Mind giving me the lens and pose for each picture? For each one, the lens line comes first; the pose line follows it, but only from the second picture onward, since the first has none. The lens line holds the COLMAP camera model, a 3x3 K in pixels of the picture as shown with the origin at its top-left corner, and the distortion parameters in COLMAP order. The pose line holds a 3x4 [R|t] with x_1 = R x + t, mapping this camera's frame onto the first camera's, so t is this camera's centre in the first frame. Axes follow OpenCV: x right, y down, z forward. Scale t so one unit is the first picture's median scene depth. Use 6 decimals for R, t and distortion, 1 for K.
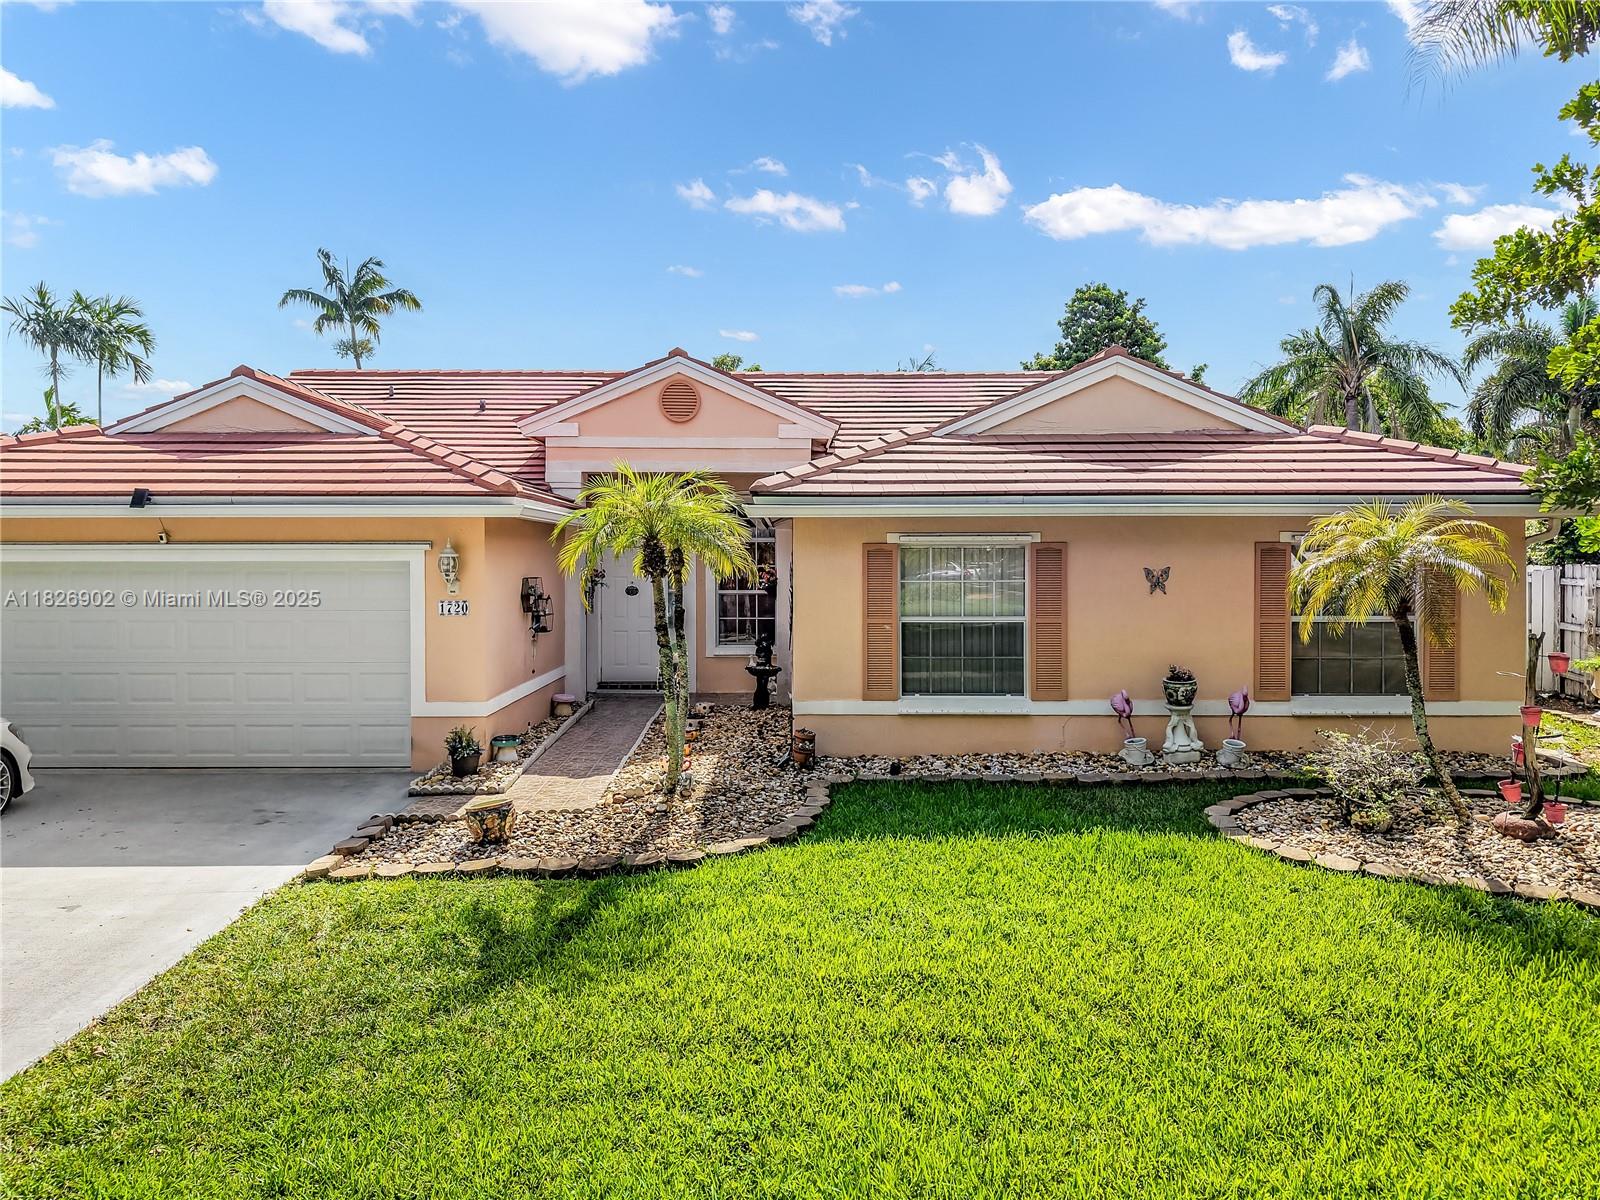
lens RADIAL K [[1121.7, 0, 796.2], [0, 1121.7, 553.7], [0, 0, 1]] dist [-0.001327, -0.000439]
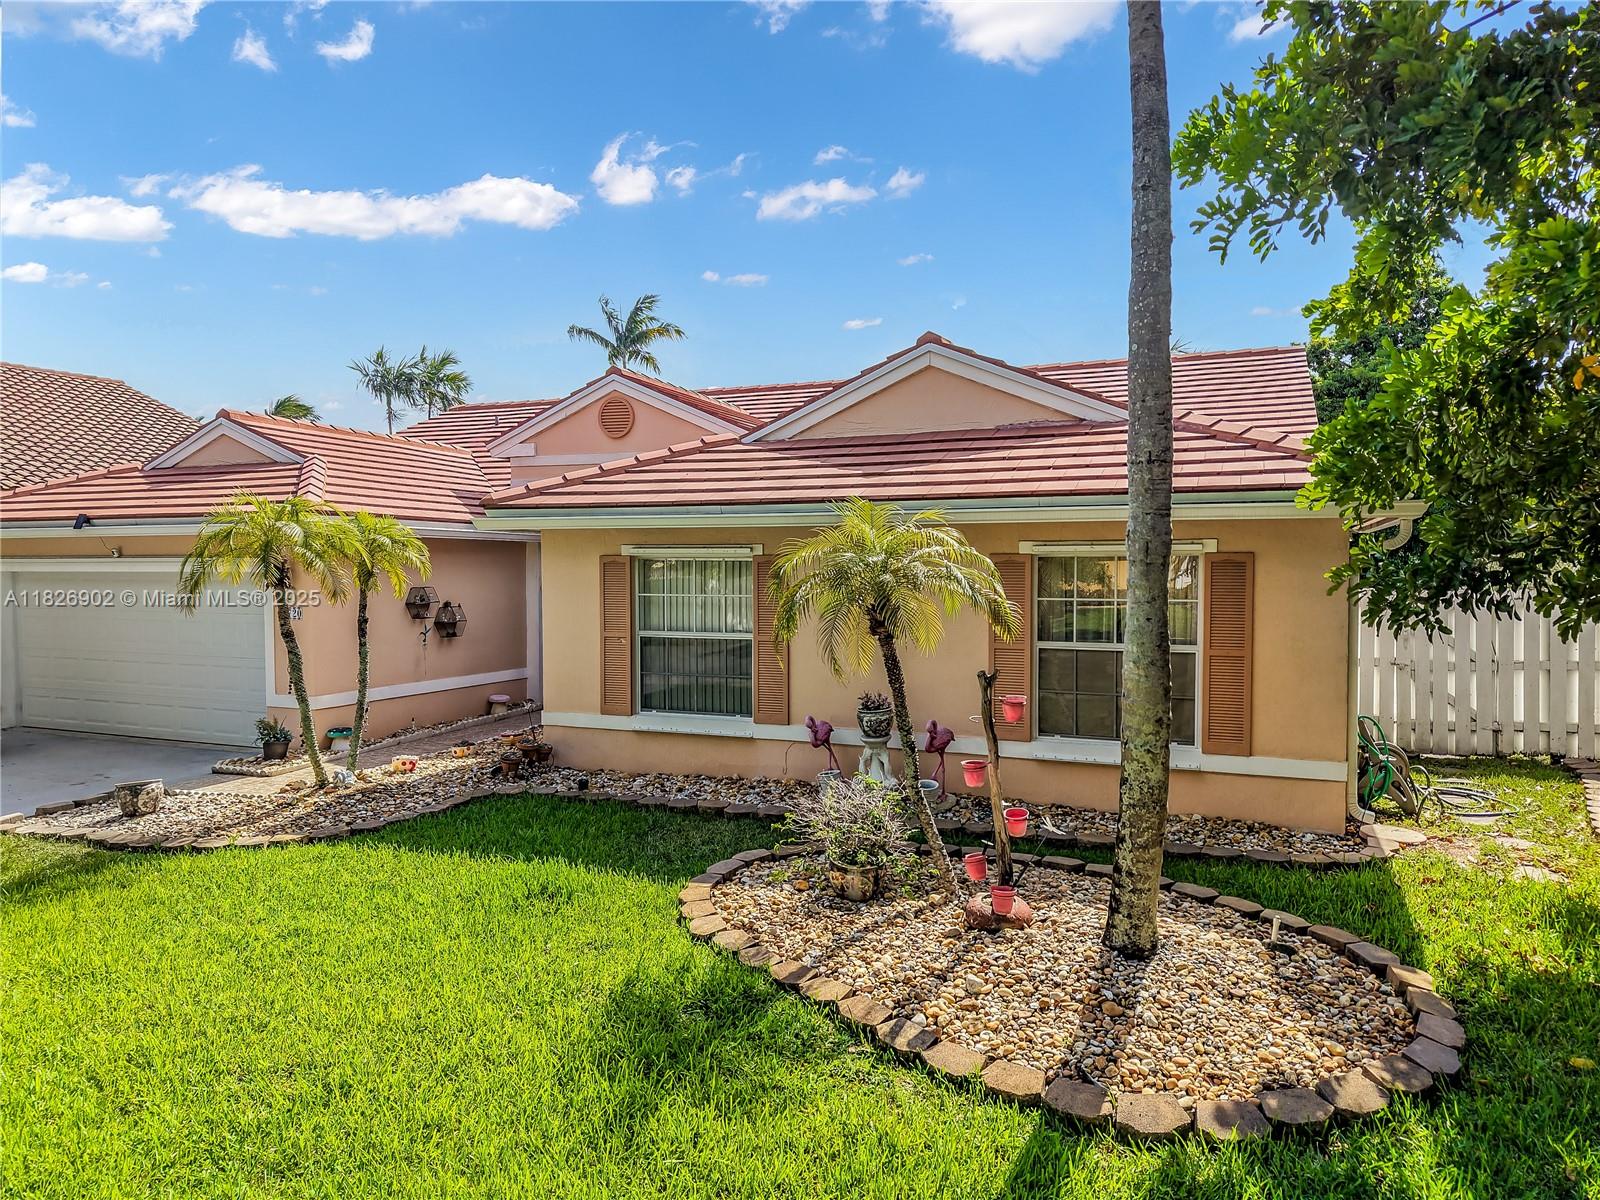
lens RADIAL K [[1121.7, 0, 796.2], [0, 1121.7, 553.7], [0, 0, 1]] dist [-0.001327, -0.000439]
pose [[0.917363, -0.003738, -0.398034, 0.606599], [-0.000682, 0.999940, -0.010961, 0.000022], [0.398050, 0.010327, 0.917305, 0.157936]]
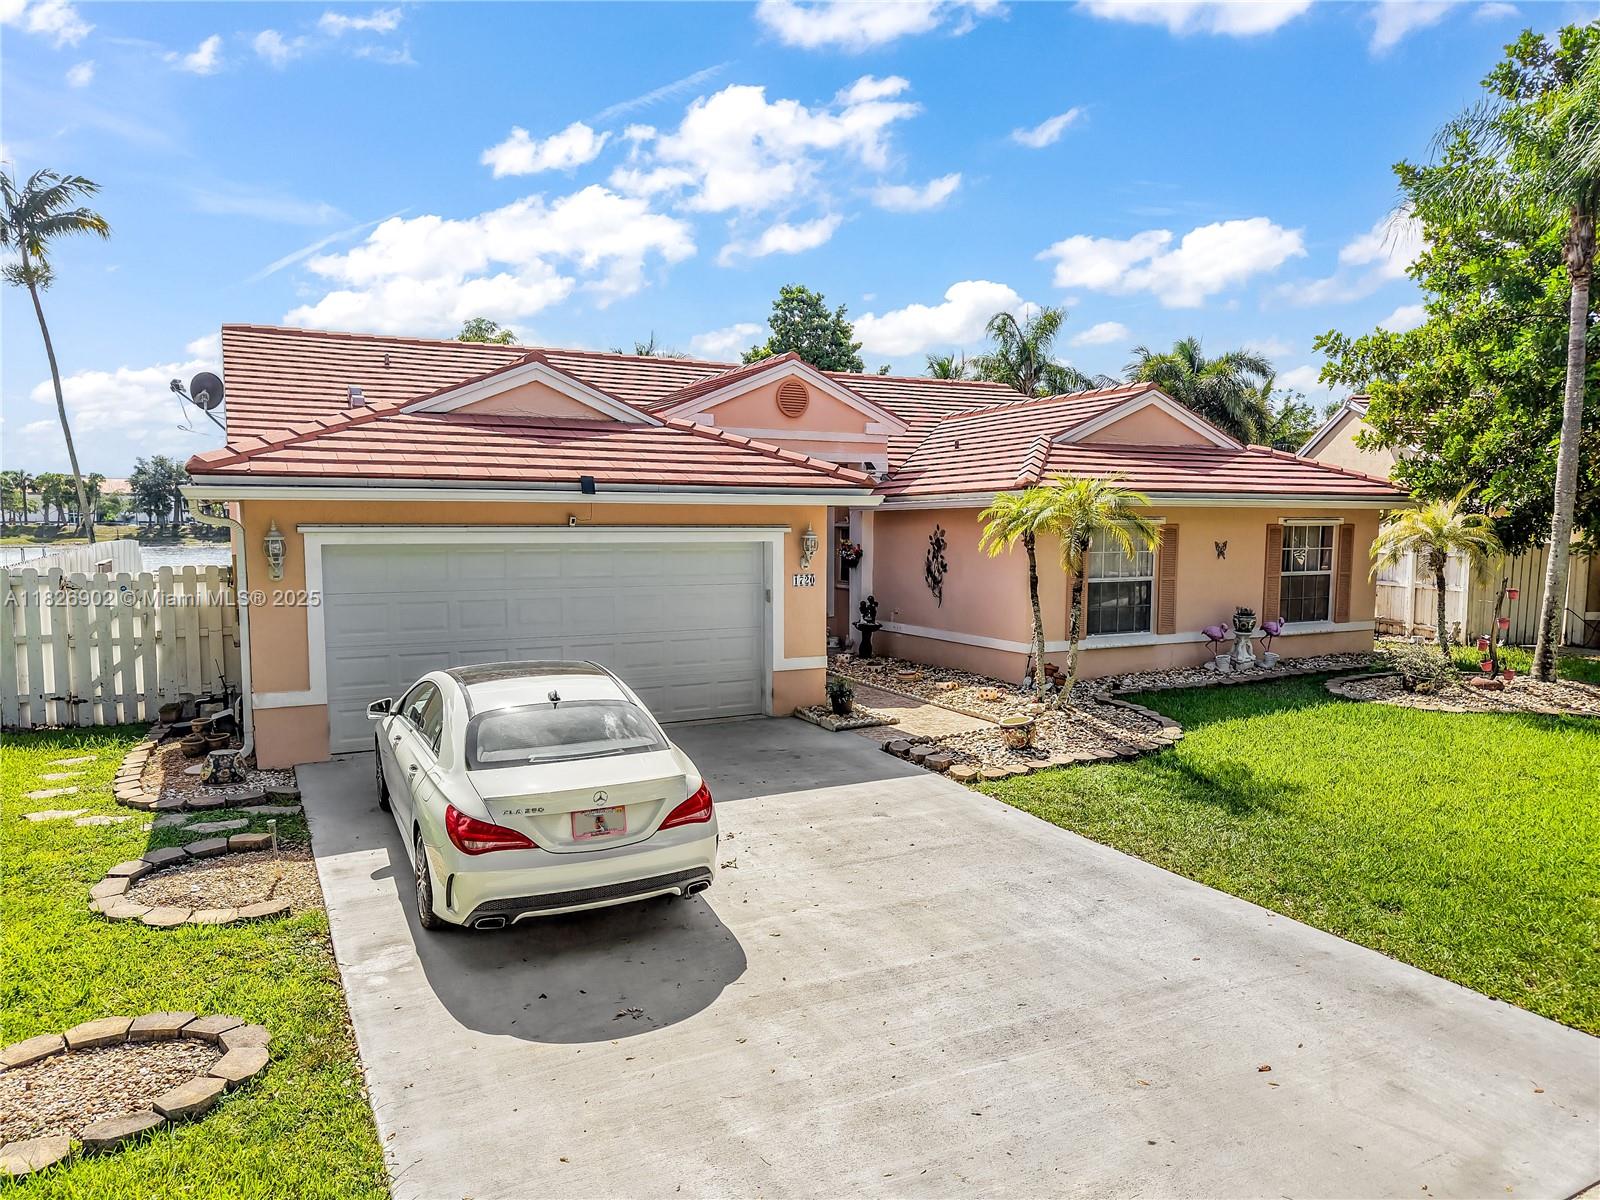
lens RADIAL K [[1118.8, 0, 798.6], [0, 1118.8, 658.5], [0, 0, 1]] dist [0.024556, -0.001256]
pose [[0.885263, -0.055827, 0.461728, -0.859029], [0.001621, 0.993134, 0.116970, -0.008309], [-0.465088, -0.102801, 0.879276, -0.056557]]
